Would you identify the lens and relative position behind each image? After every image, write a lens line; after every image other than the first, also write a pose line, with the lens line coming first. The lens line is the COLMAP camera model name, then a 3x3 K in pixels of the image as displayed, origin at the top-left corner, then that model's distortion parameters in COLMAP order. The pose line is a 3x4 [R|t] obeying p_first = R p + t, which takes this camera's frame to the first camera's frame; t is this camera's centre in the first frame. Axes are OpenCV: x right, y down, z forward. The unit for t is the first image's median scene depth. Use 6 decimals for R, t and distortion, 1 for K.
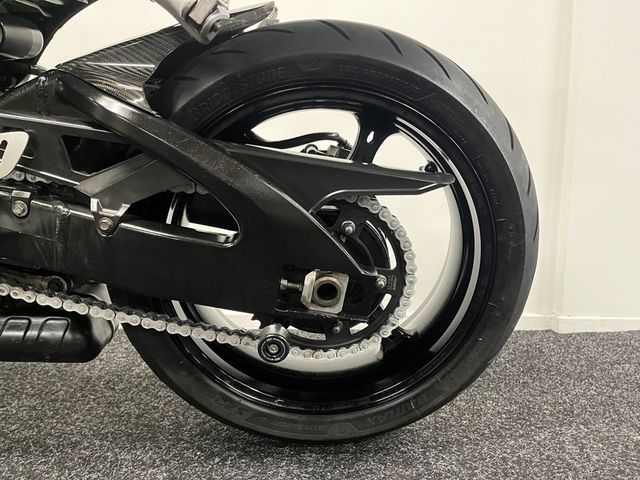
lens RADIAL K [[485.2, 0, 320.0], [0, 485.2, 240.0], [0, 0, 1]] dist [0.068750, -0.110642]
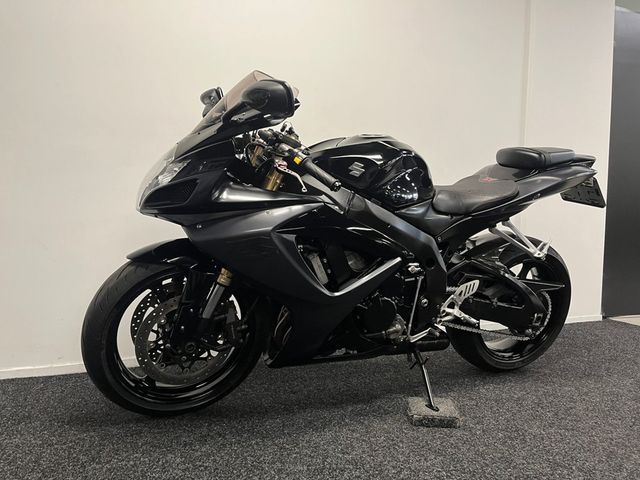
lens RADIAL K [[485.2, 0, 320.0], [0, 485.2, 240.0], [0, 0, 1]] dist [0.068750, -0.110642]
pose [[0.932846, -0.018749, 0.359787, -2.478863], [0.033248, 0.998863, -0.034154, -0.358823], [-0.358738, 0.043822, 0.932409, -1.606594]]
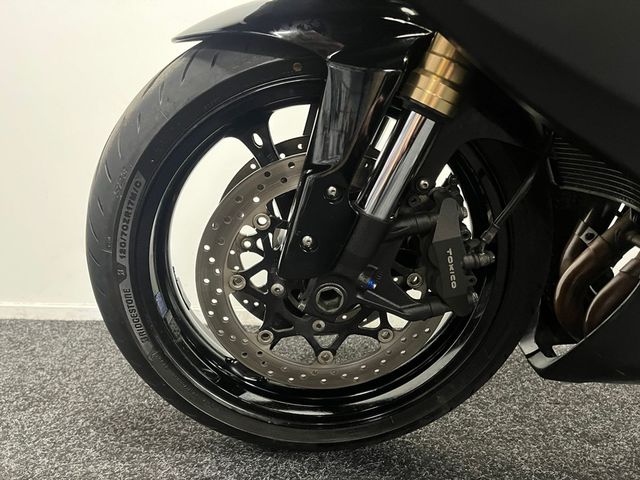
lens RADIAL K [[485.2, 0, 320.0], [0, 485.2, 240.0], [0, 0, 1]] dist [0.068750, -0.110642]
pose [[0.998772, 0.015147, -0.047165, -2.196771], [-0.013461, 0.999266, 0.035877, -0.065325], [0.047674, -0.035198, 0.998243, 0.041270]]
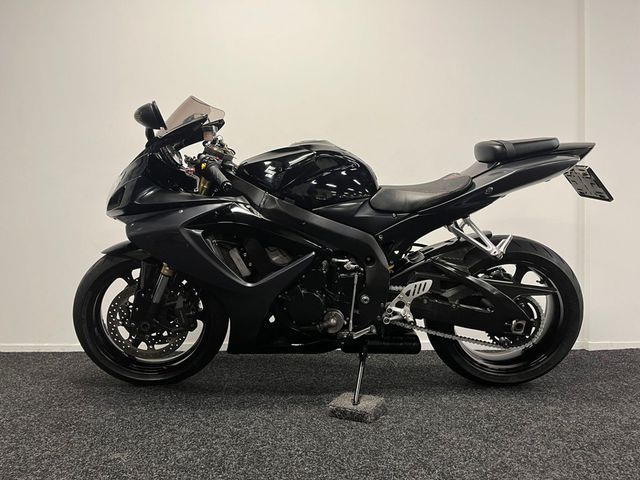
lens RADIAL K [[485.2, 0, 320.0], [0, 485.2, 240.0], [0, 0, 1]] dist [0.068750, -0.110642]
pose [[0.999687, -0.015979, -0.019233, -1.102587], [0.014045, 0.995204, -0.096812, -0.149014], [0.020688, 0.096512, 0.995117, -2.057900]]
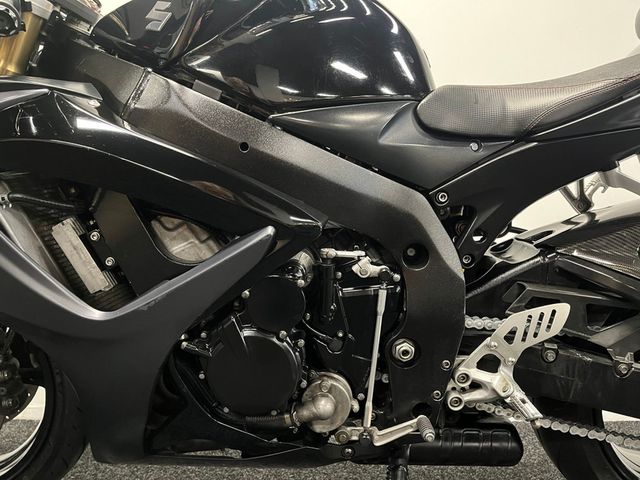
lens RADIAL K [[485.2, 0, 320.0], [0, 485.2, 240.0], [0, 0, 1]] dist [0.068750, -0.110642]
pose [[0.999138, -0.011362, -0.039924, -1.049629], [0.006494, 0.992752, -0.120006, -0.198355], [0.040998, 0.119644, 0.991970, -0.370057]]
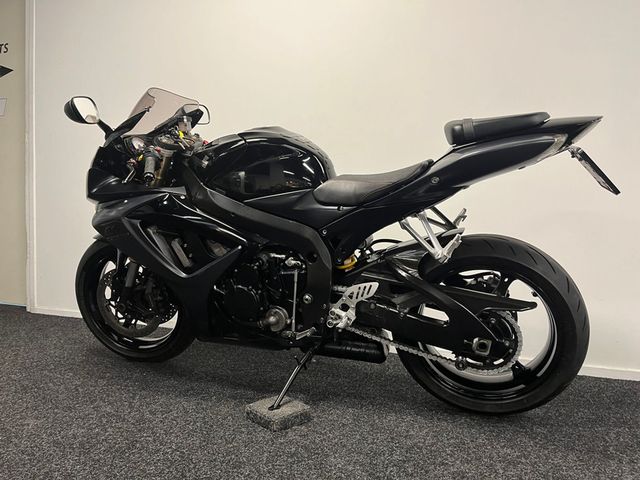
lens RADIAL K [[485.2, 0, 320.0], [0, 485.2, 240.0], [0, 0, 1]] dist [0.068750, -0.110642]
pose [[0.932782, 0.023549, -0.359670, 0.119131], [-0.046106, 0.997462, -0.054264, -0.253860], [0.357479, 0.067200, 0.931500, -1.634453]]
